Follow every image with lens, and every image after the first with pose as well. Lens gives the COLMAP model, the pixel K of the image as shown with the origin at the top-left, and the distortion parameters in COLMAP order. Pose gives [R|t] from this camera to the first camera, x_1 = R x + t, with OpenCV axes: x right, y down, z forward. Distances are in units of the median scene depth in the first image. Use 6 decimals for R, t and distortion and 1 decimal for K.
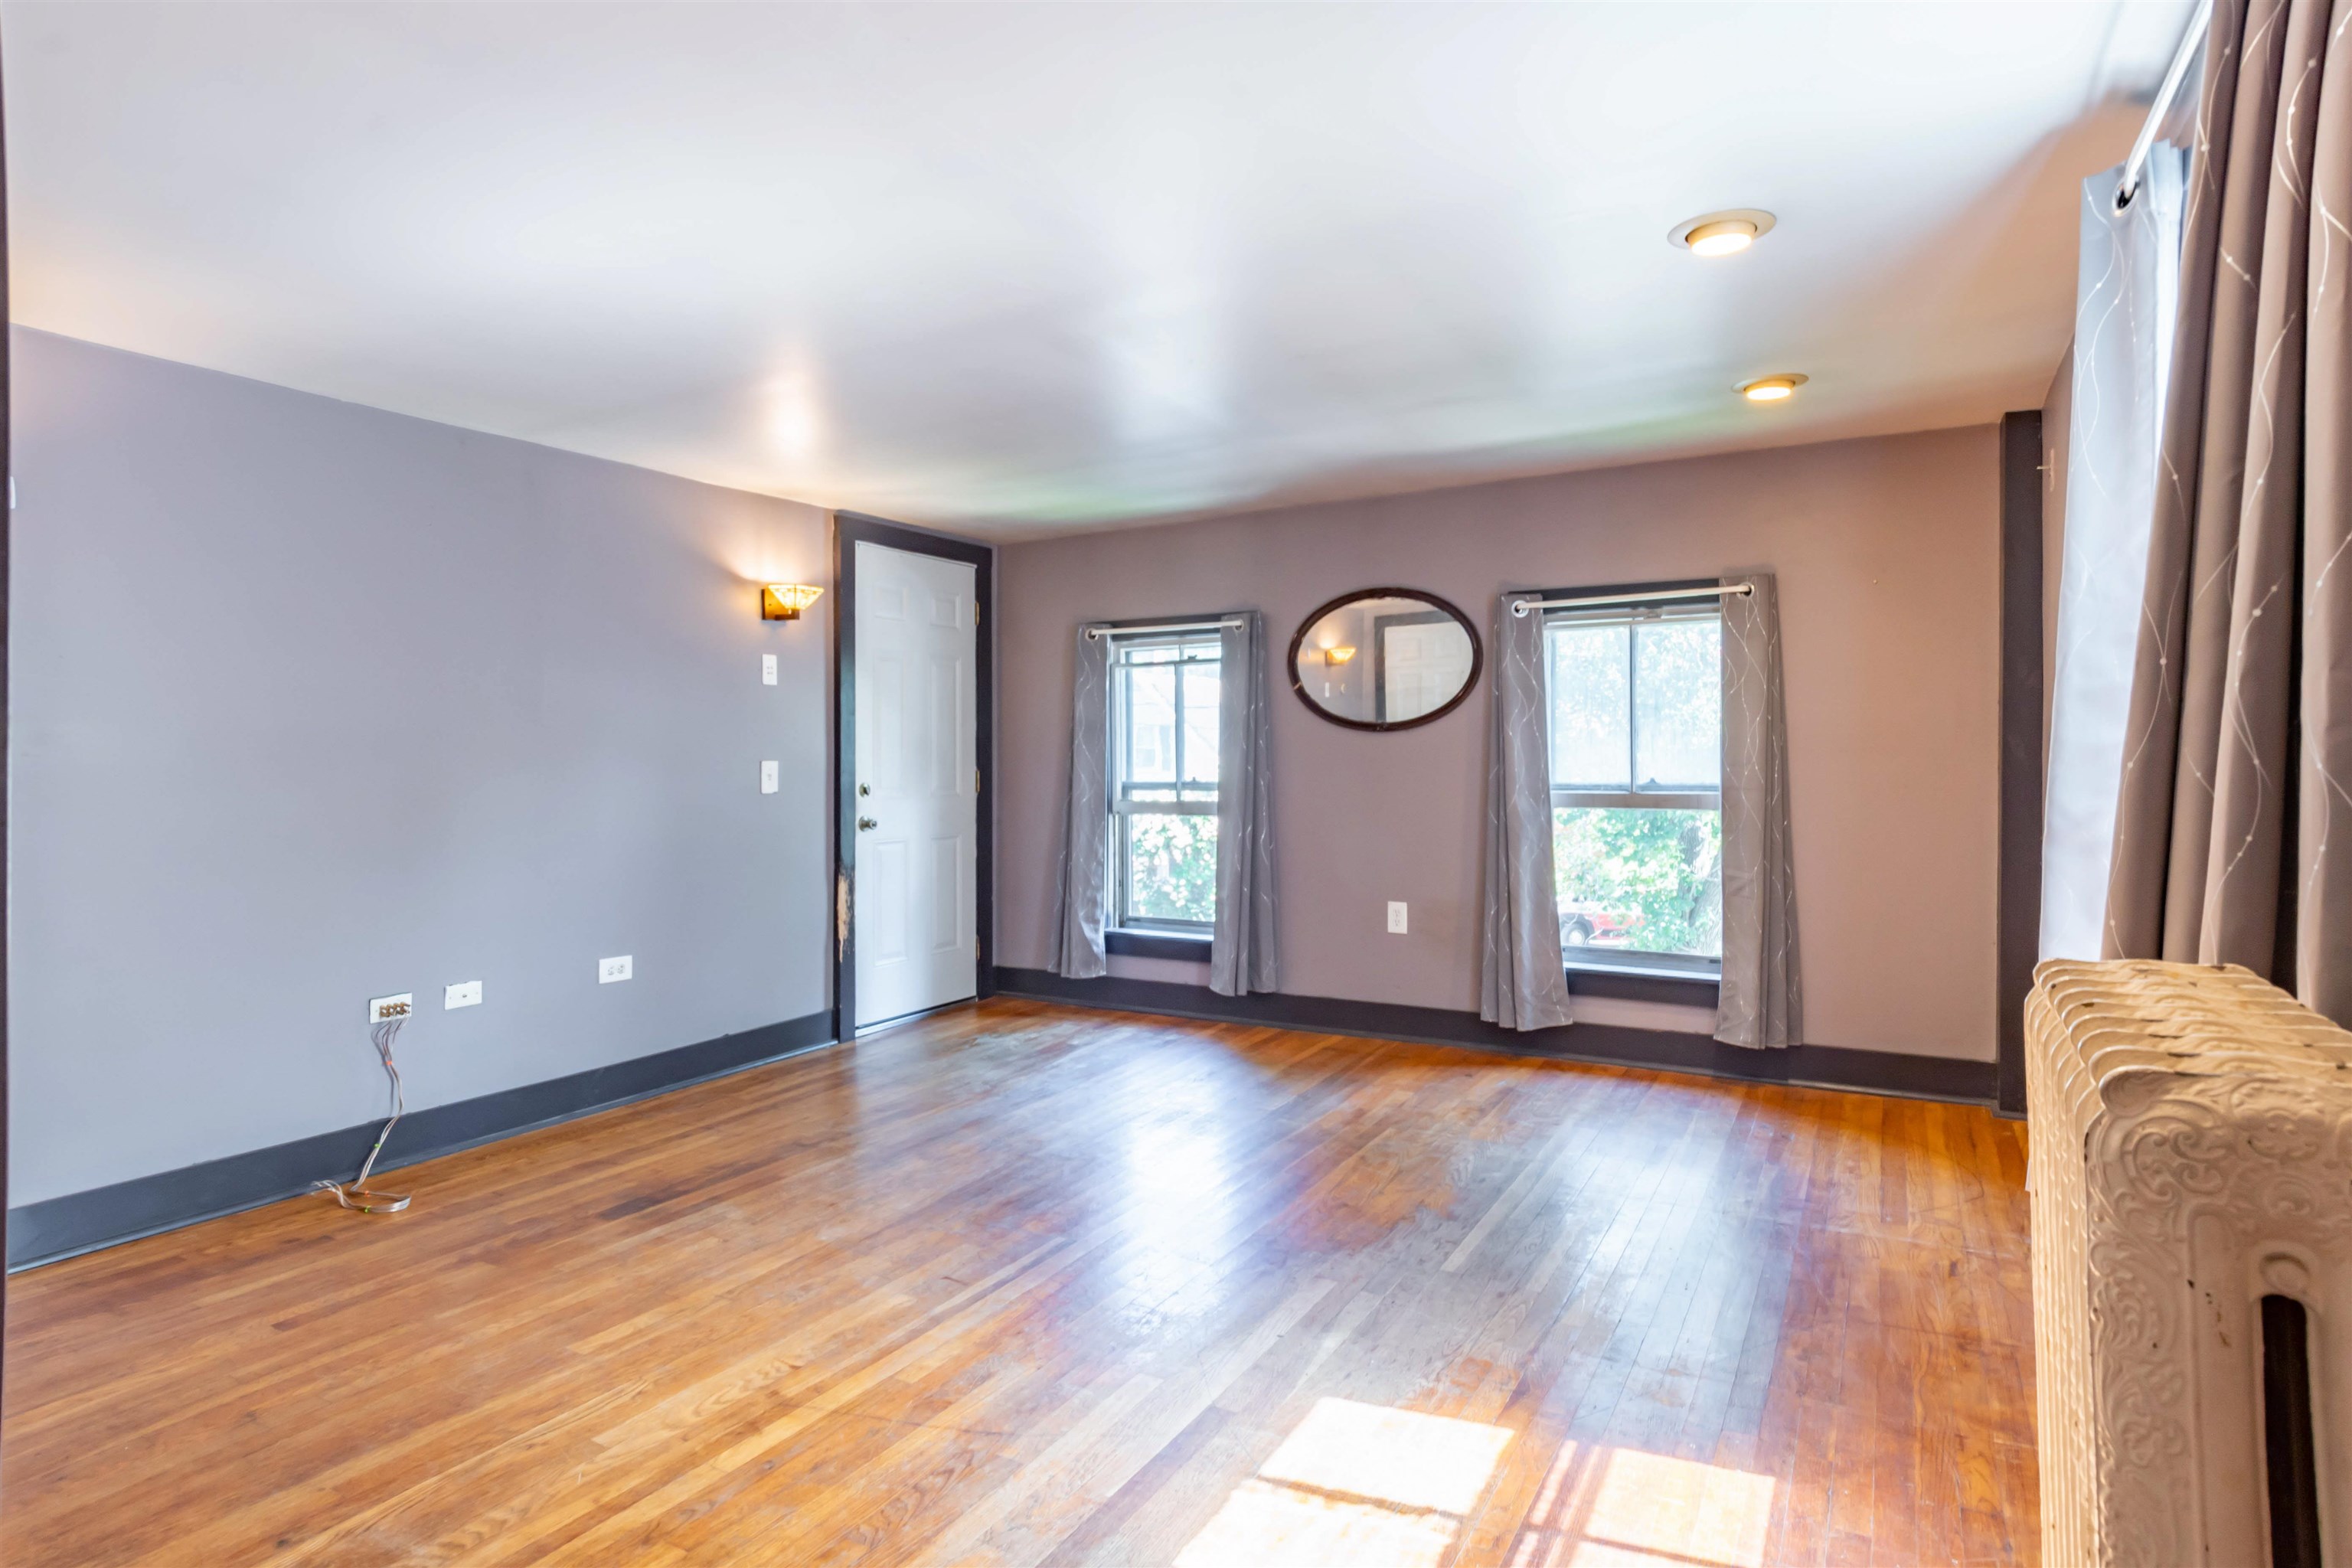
lens RADIAL K [[1244.3, 0, 1162.9], [0, 1244.3, 739.1], [0, 0, 1]] dist [-0.002638, -0.000555]
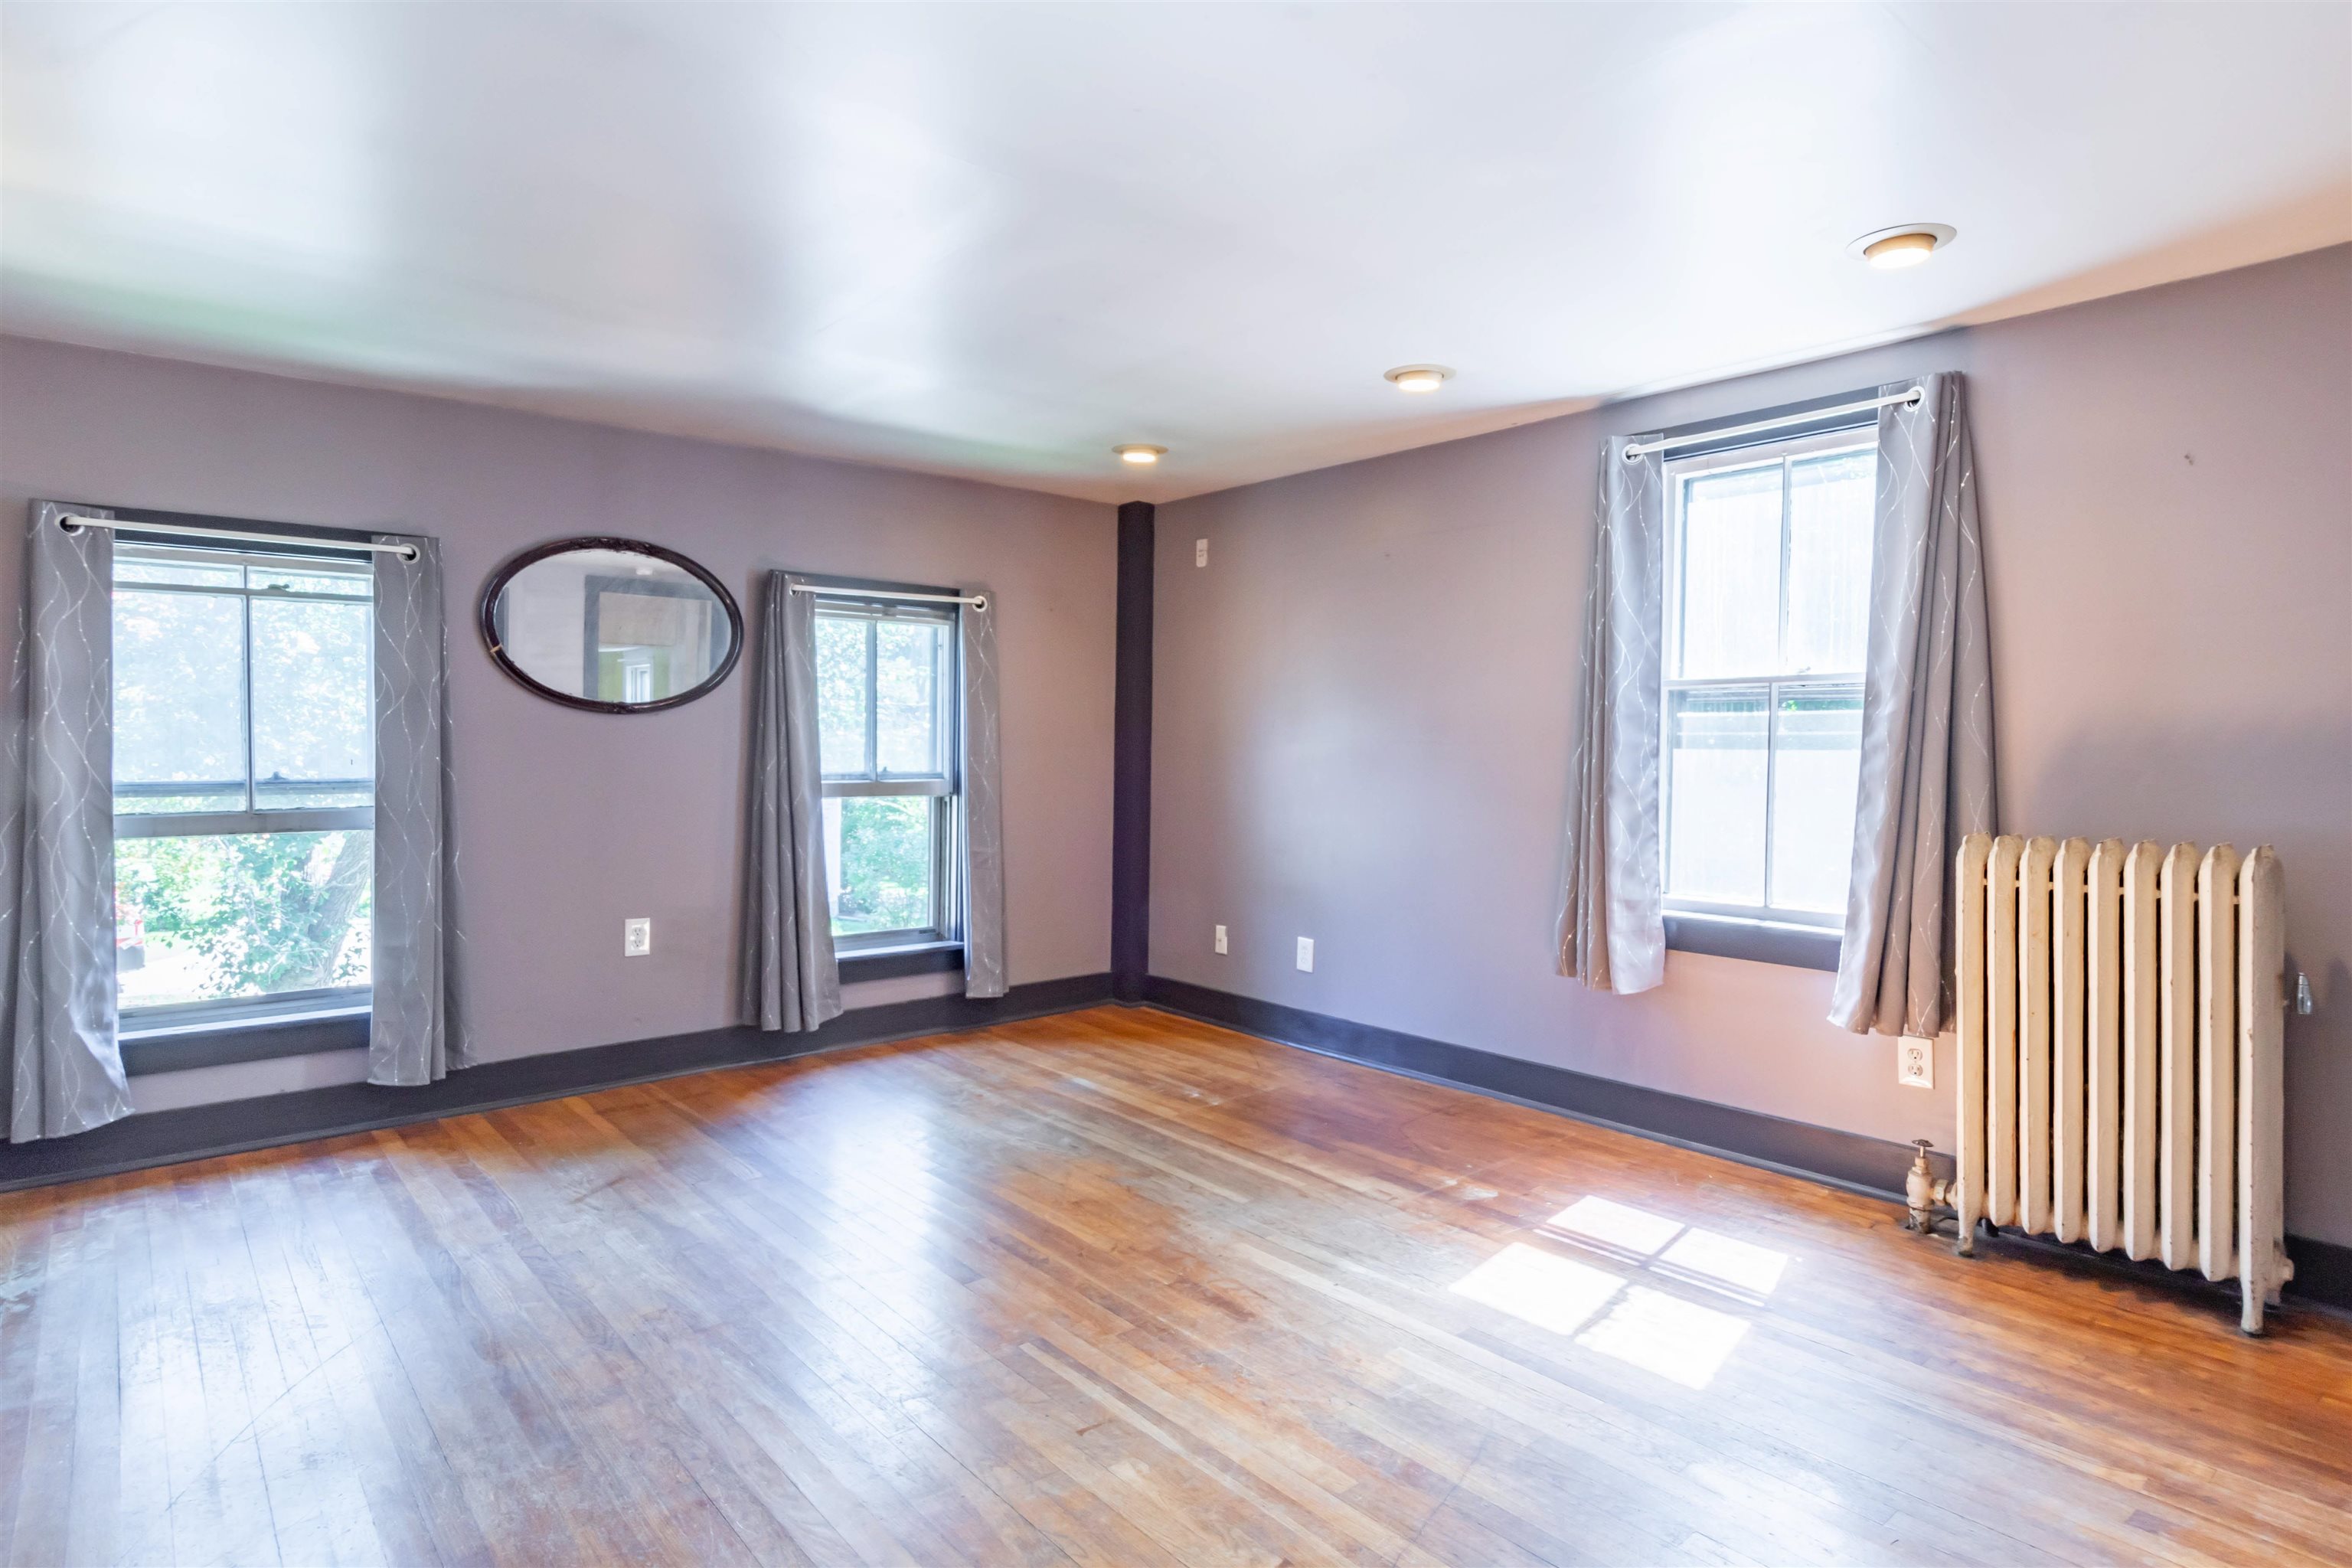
lens RADIAL K [[1244.3, 0, 1162.9], [0, 1244.3, 739.1], [0, 0, 1]] dist [-0.002638, -0.000555]
pose [[0.332400, 0.011939, 0.943063, -0.501583], [-0.020454, 0.999776, -0.005447, 0.008400], [-0.942917, -0.017479, 0.332570, 0.405491]]
